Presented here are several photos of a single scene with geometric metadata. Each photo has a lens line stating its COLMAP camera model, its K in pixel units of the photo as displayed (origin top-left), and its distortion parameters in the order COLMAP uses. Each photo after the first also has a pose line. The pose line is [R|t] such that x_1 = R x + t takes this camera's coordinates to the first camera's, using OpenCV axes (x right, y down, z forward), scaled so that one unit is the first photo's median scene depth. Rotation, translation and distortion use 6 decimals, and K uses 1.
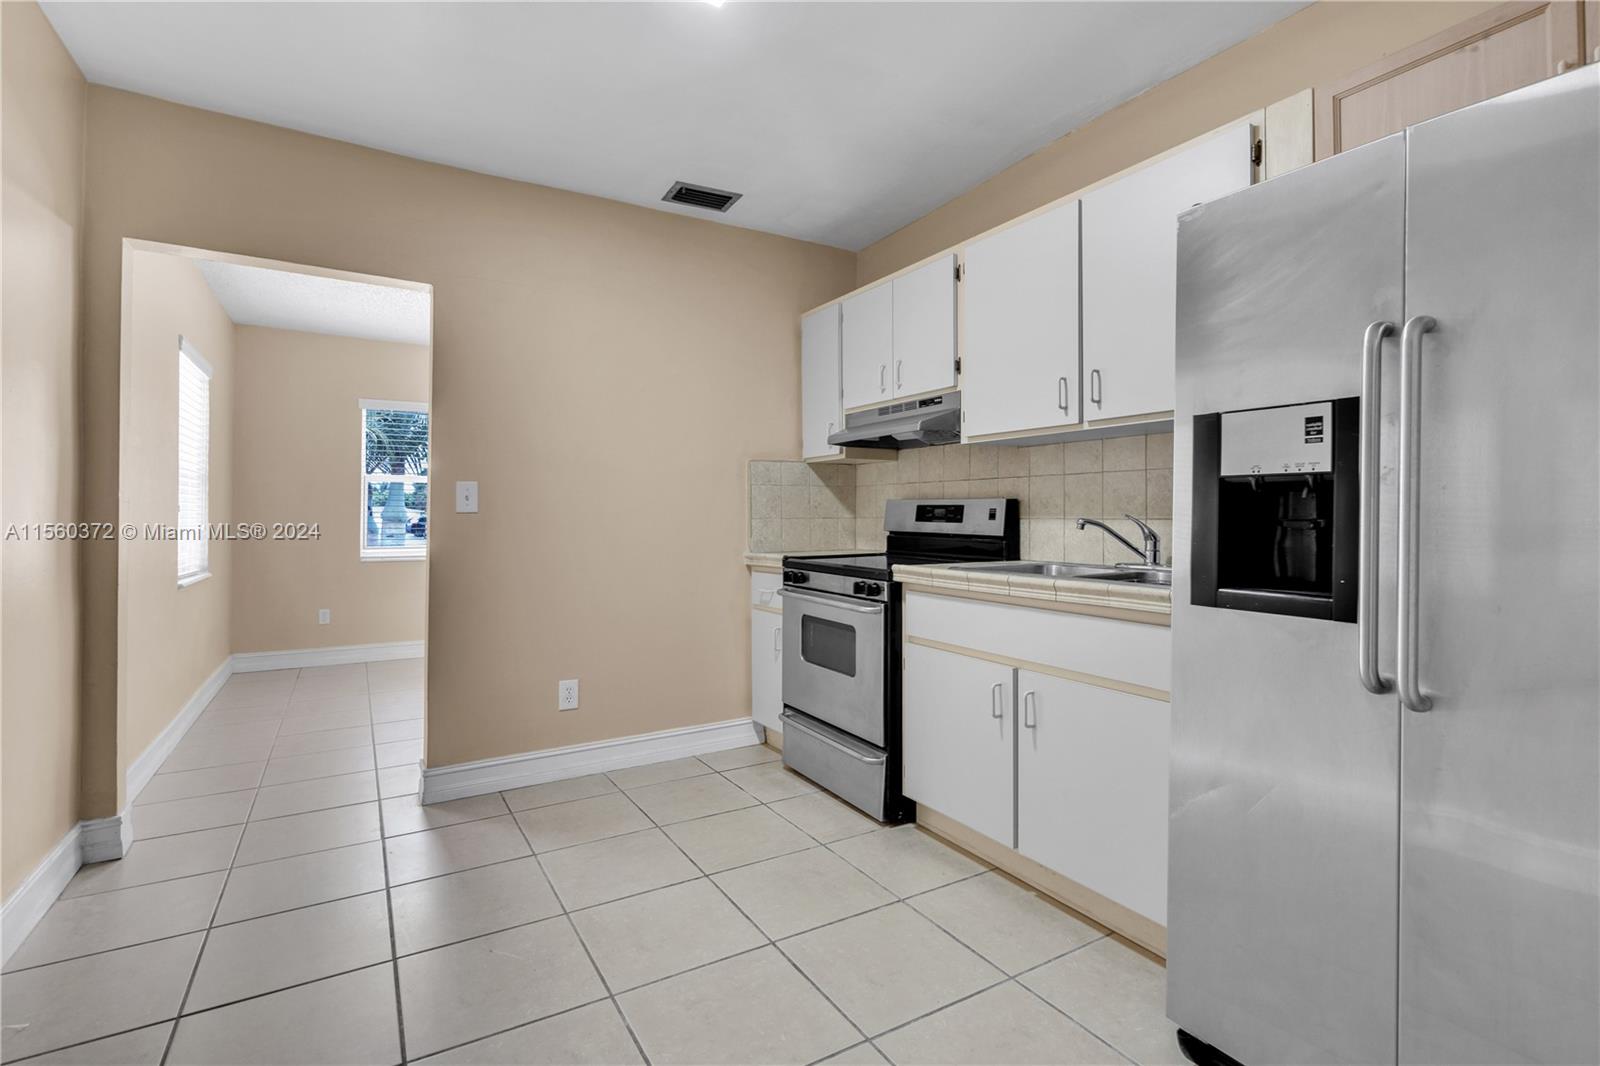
lens RADIAL K [[750.5, 0, 799.4], [0, 750.5, 488.1], [0, 0, 1]] dist [0.000303, 0.000020]
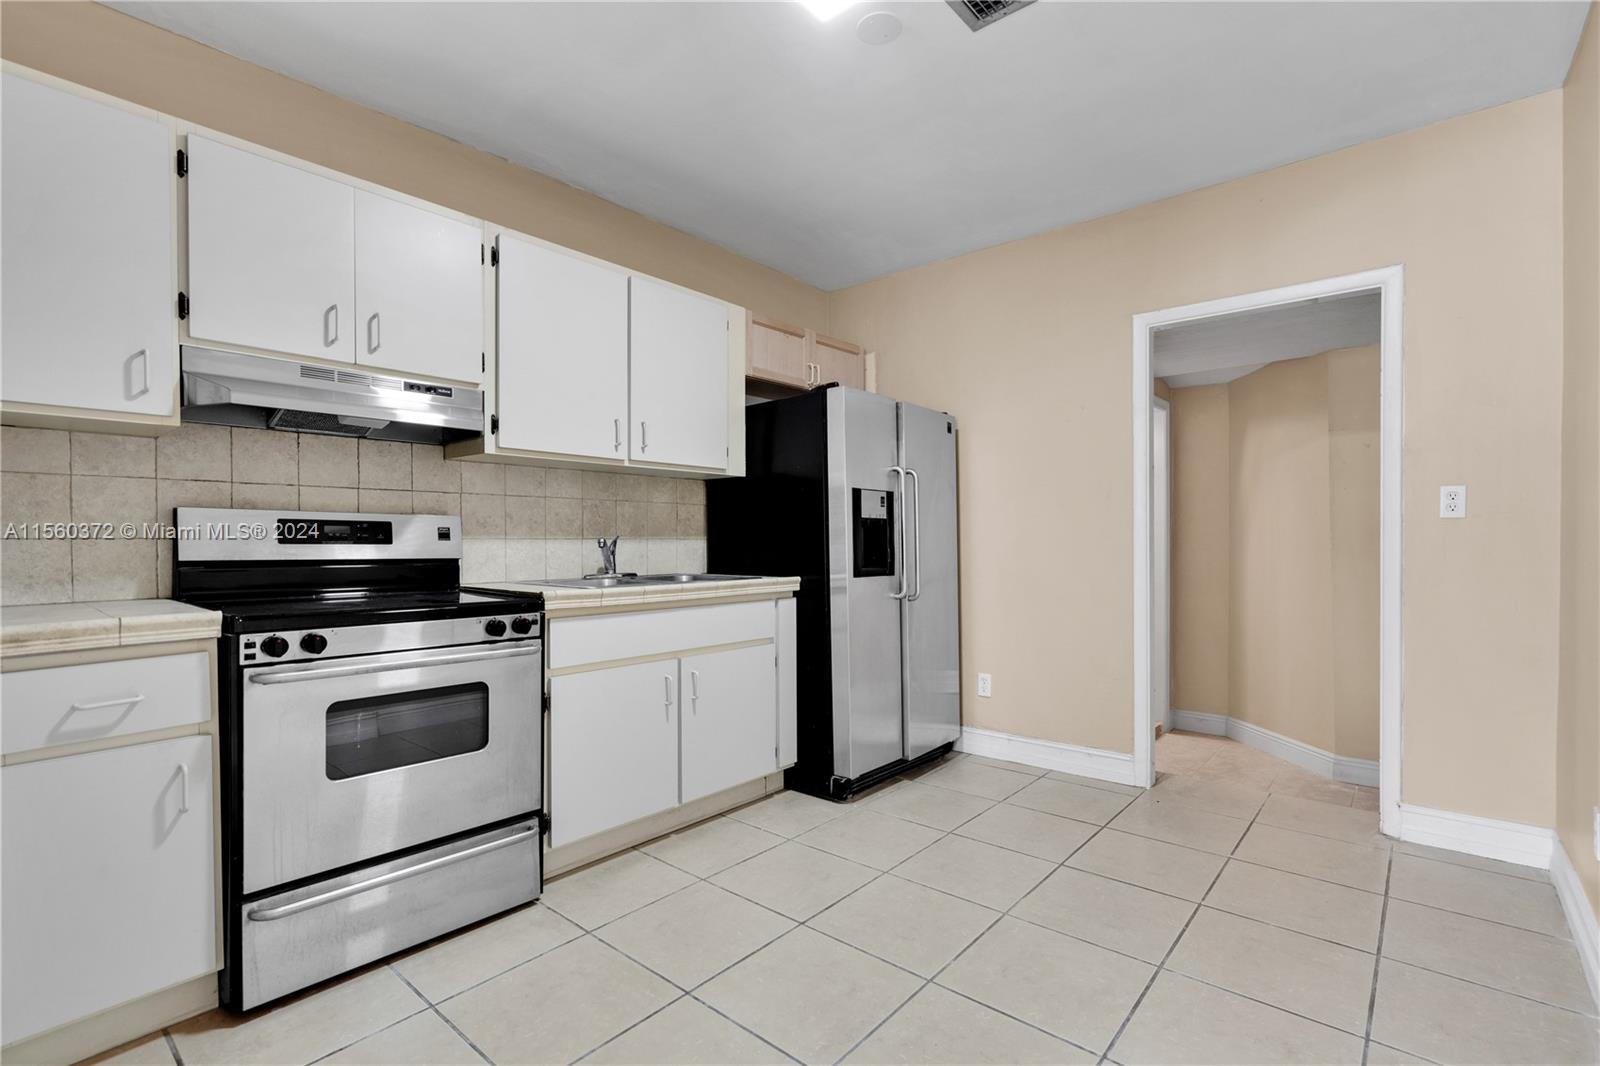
lens RADIAL K [[744.1, 0, 812.4], [0, 744.1, 532.5], [0, 0, 1]] dist [-0.004448, -0.000336]
pose [[-0.329948, 0.009448, 0.943952, -0.786023], [-0.033023, 0.999222, -0.021544, 0.042821], [-0.943421, -0.038281, -0.329379, 1.003503]]
